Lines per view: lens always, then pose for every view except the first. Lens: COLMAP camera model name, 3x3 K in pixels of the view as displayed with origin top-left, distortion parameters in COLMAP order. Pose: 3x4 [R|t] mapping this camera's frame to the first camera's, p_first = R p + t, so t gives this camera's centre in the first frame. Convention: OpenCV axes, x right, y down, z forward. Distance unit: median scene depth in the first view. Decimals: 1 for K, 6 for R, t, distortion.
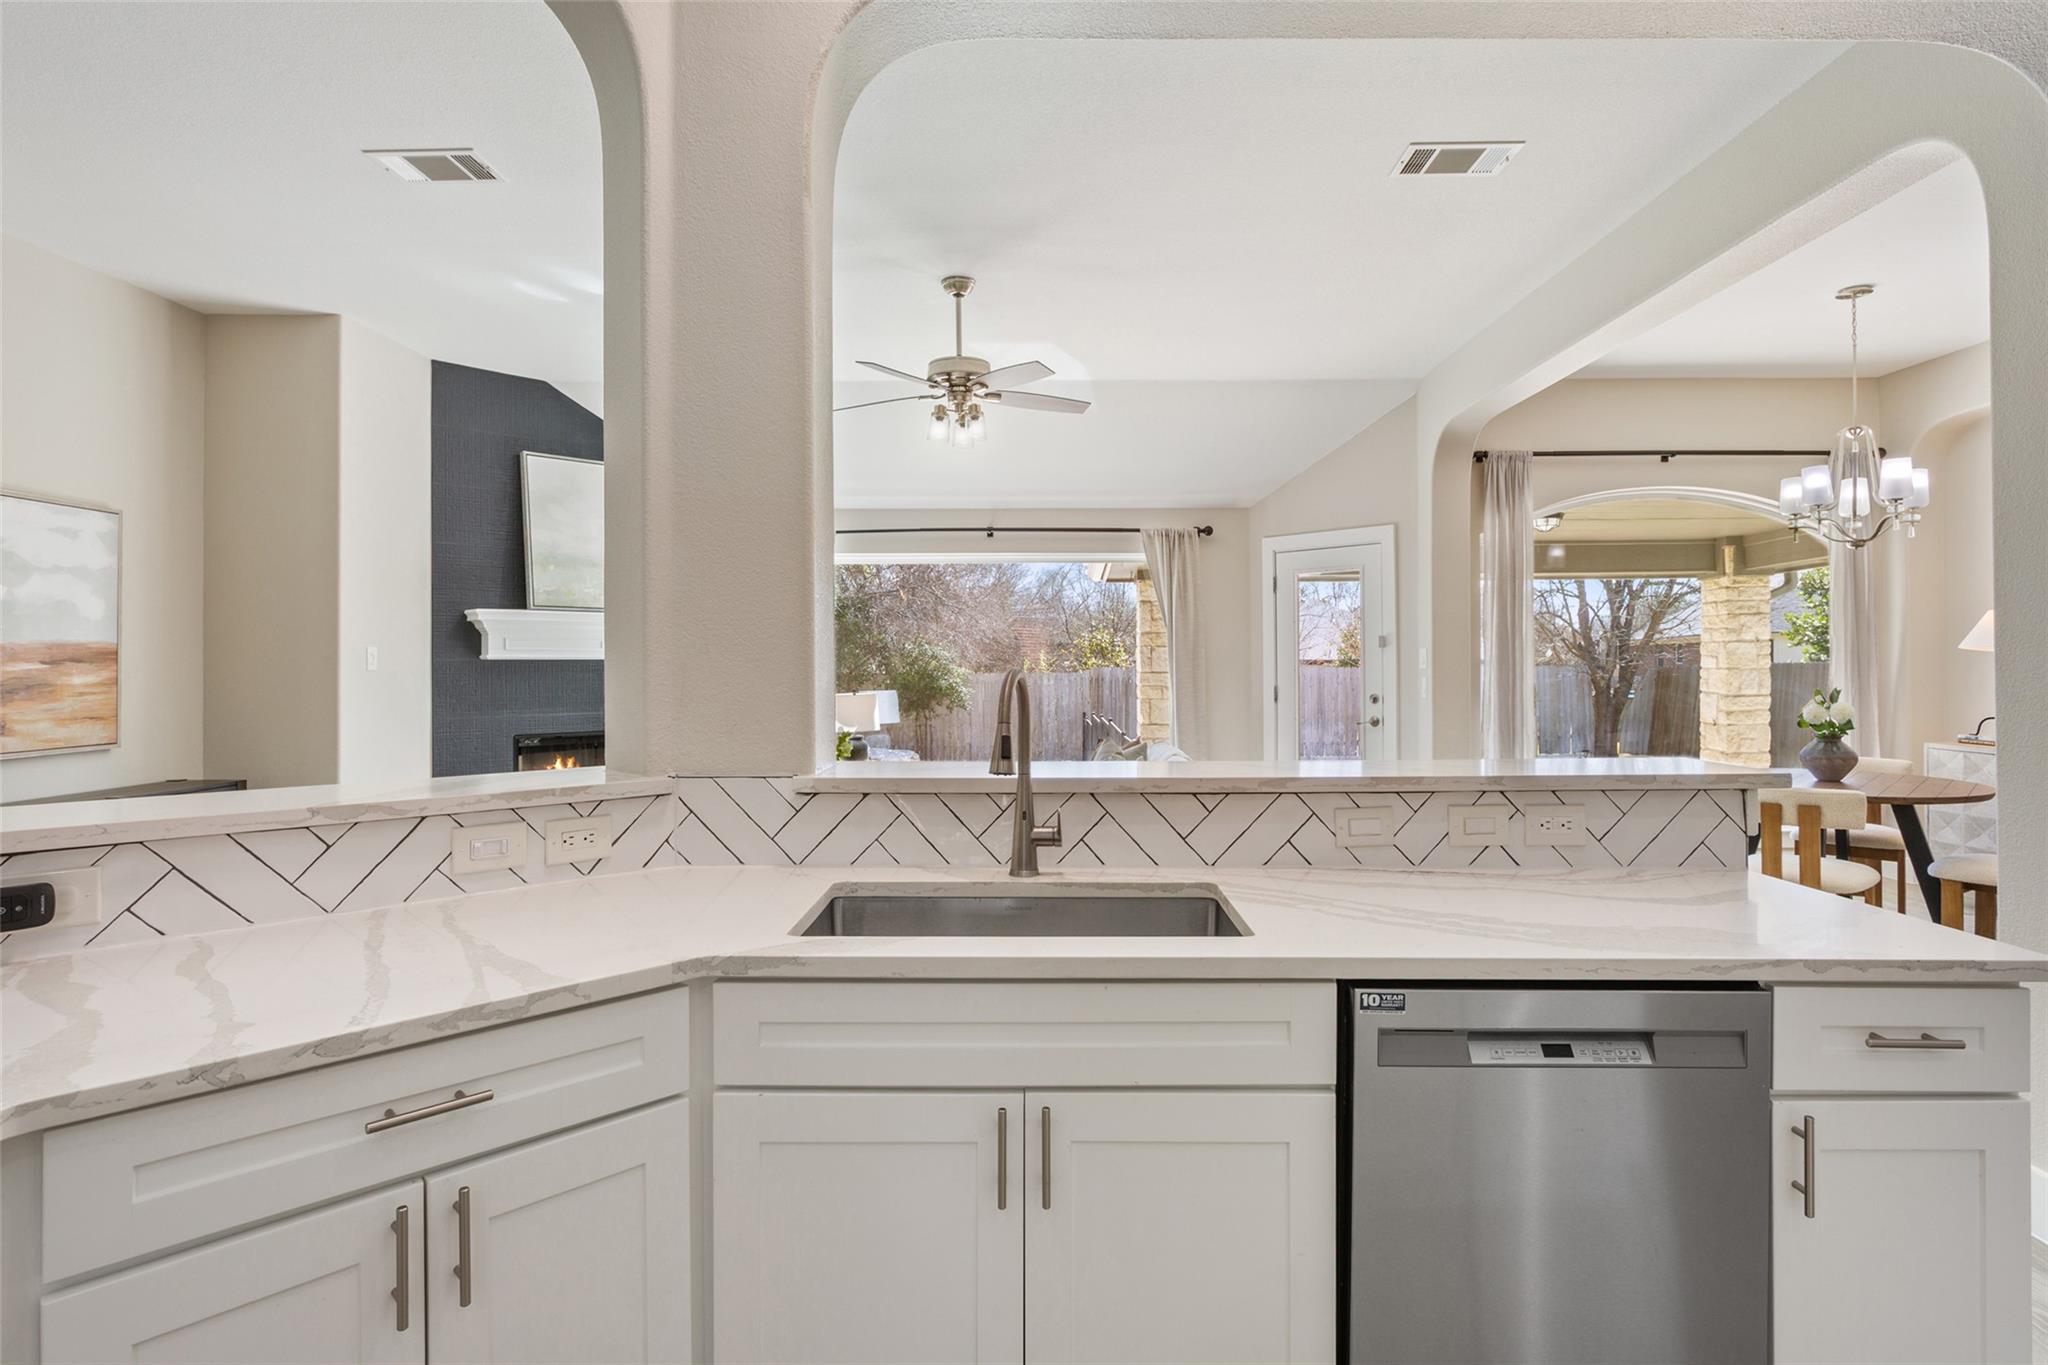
lens RADIAL K [[1068.9, 0, 1020.7], [0, 1068.9, 660.7], [0, 0, 1]] dist [-0.013331, -0.001445]
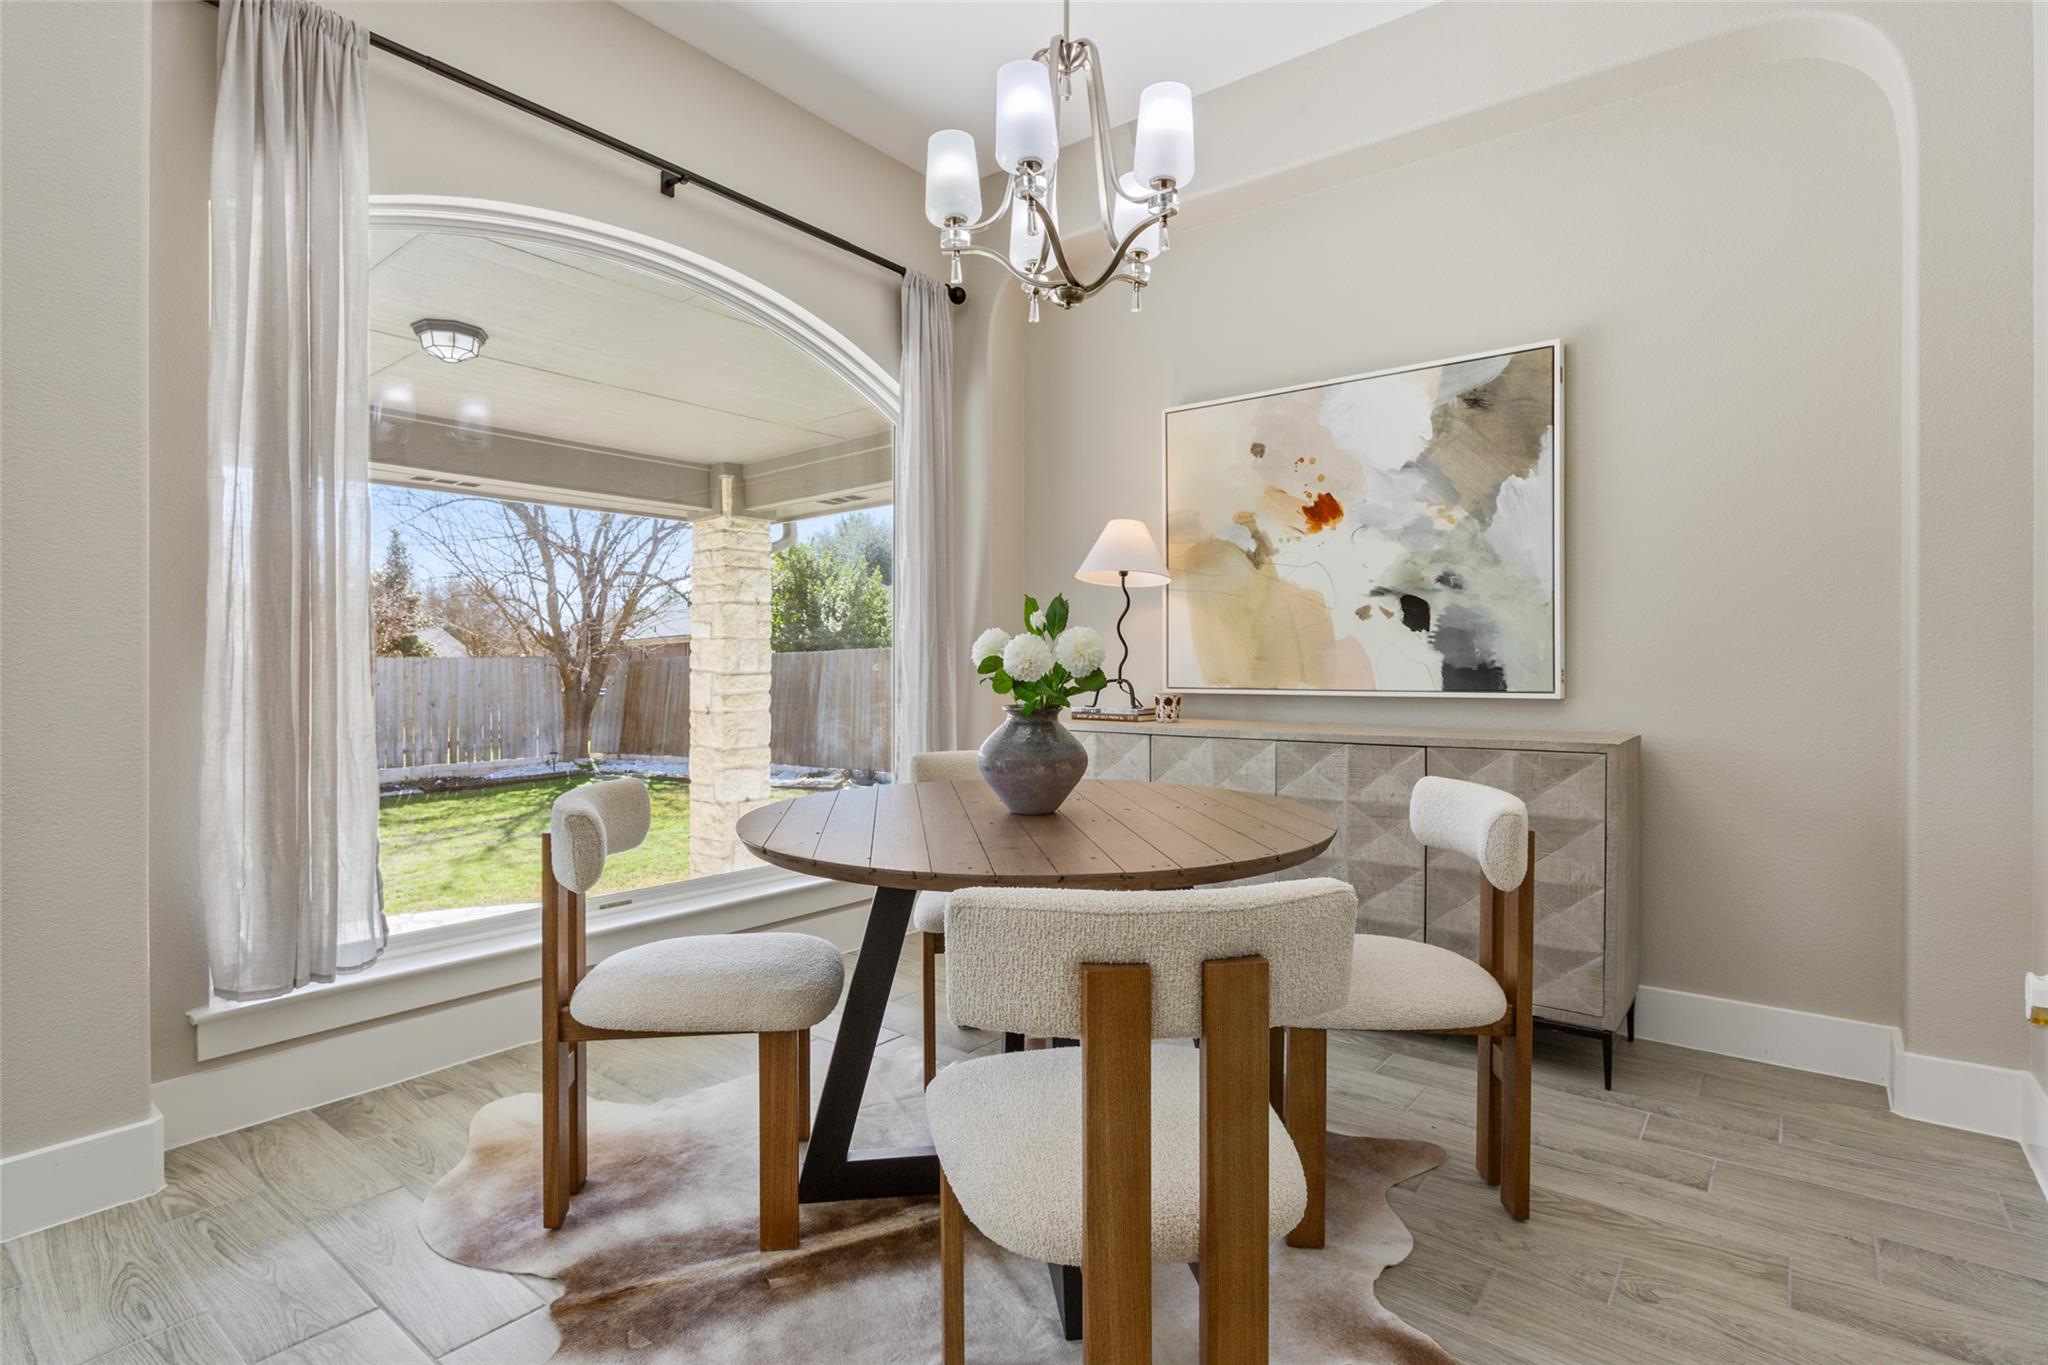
lens RADIAL K [[996.5, 0, 1035.6], [0, 996.5, 679.6], [0, 0, 1]] dist [-0.001919, 0.001220]
pose [[0.597259, -0.003298, 0.802042, 0.329672], [-0.006761, 0.999935, 0.009146, 0.041755], [-0.802020, -0.010885, 0.597198, 0.573990]]
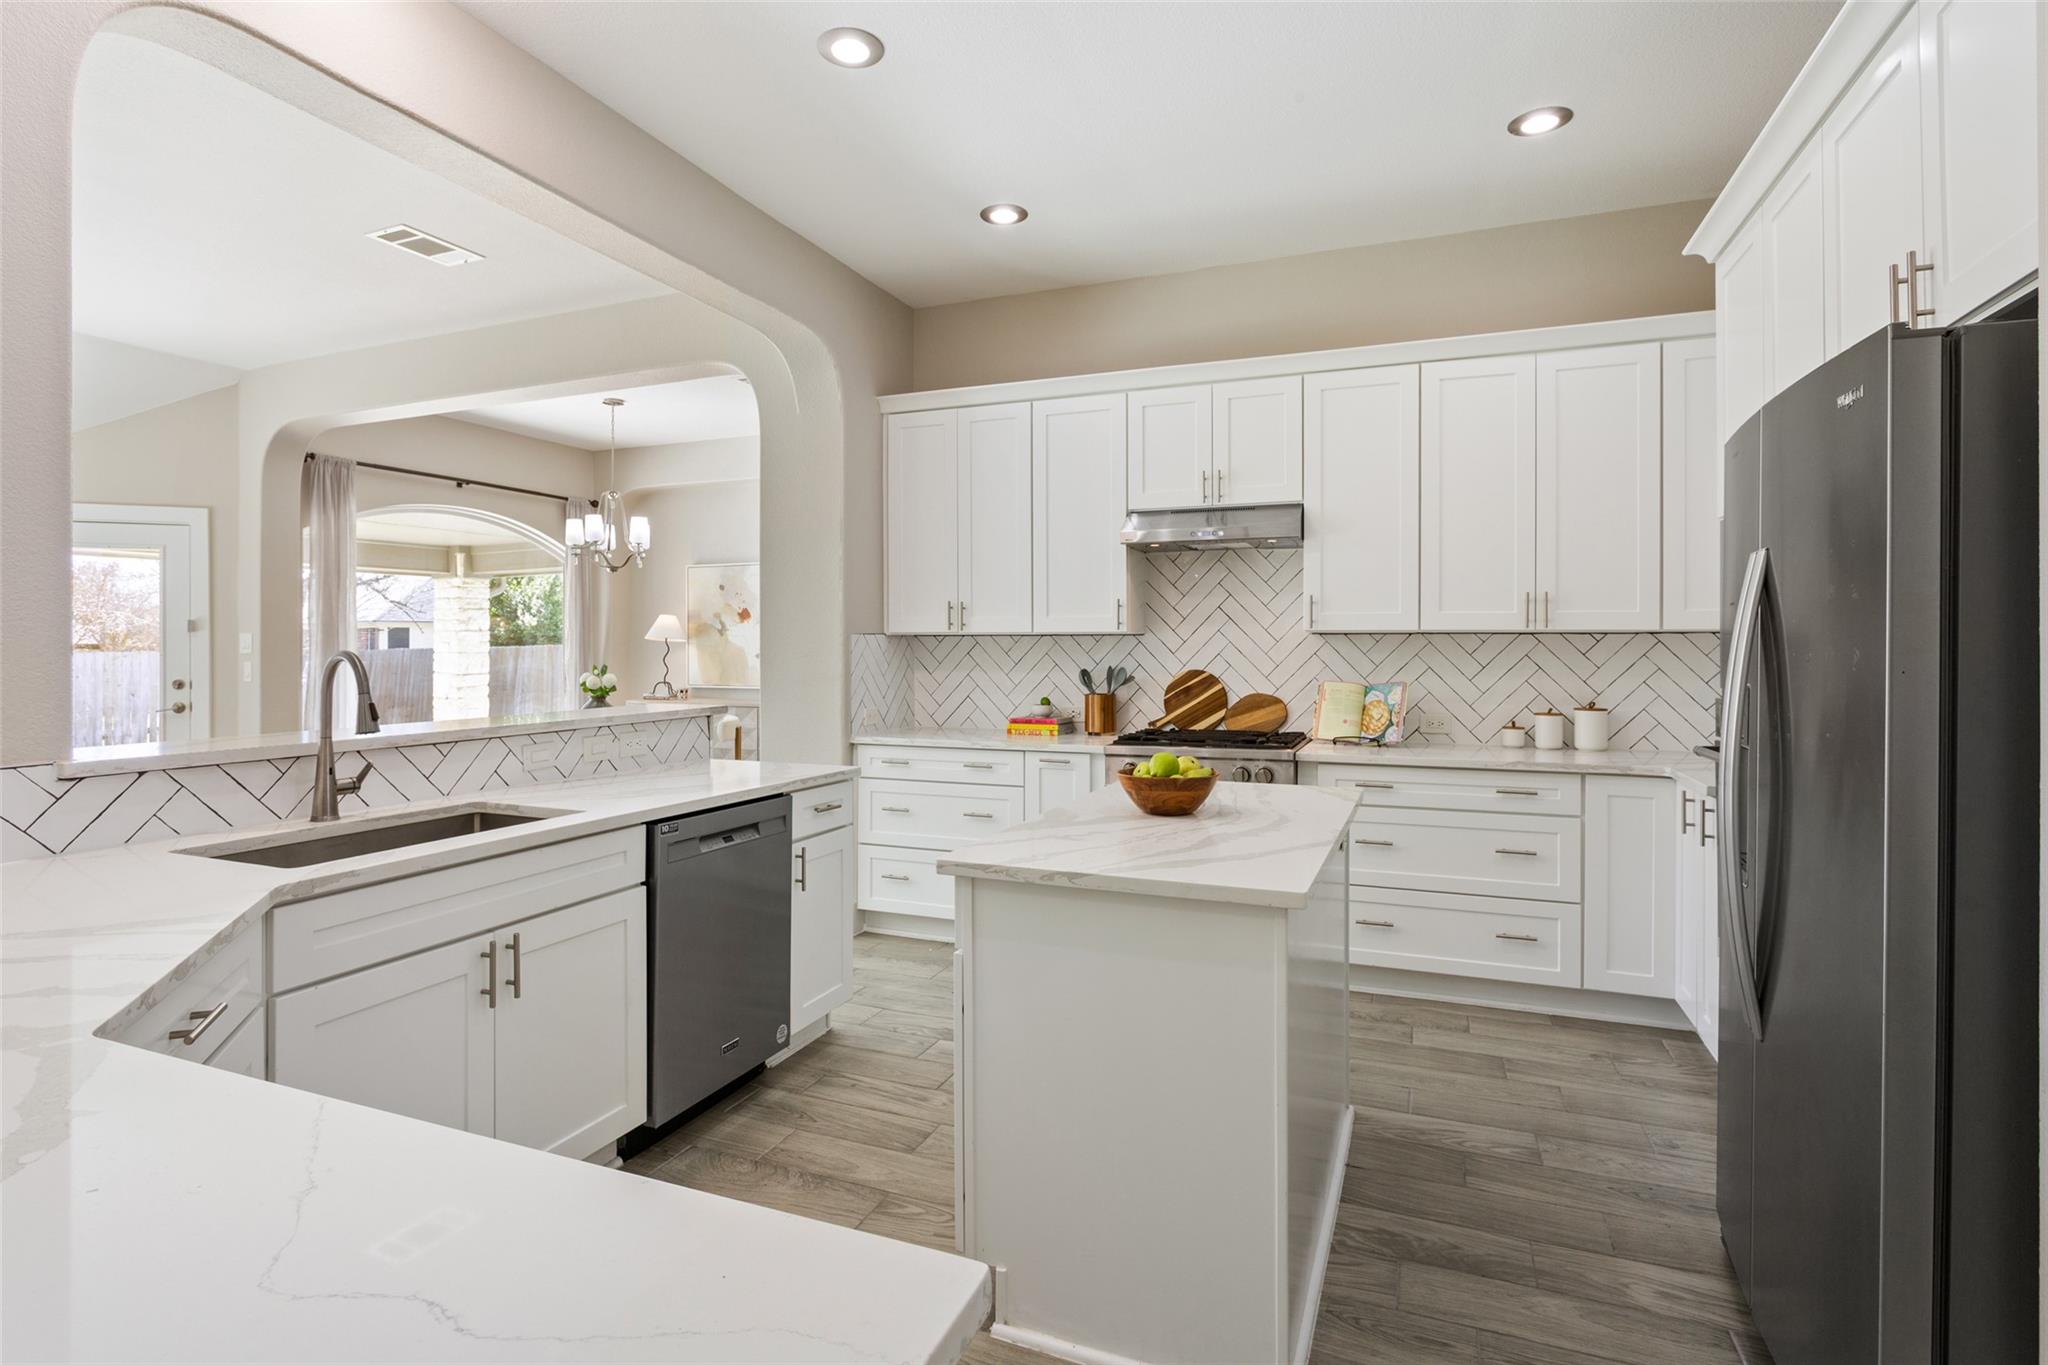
lens RADIAL K [[996.5, 0, 1015.9], [0, 996.5, 643.3], [0, 0, 1]] dist [-0.001919, 0.001220]
pose [[0.374372, 0.004981, 0.927265, -0.238224], [-0.002256, 0.999988, -0.004461, 0.000564], [-0.927276, -0.000422, 0.374378, -0.048733]]
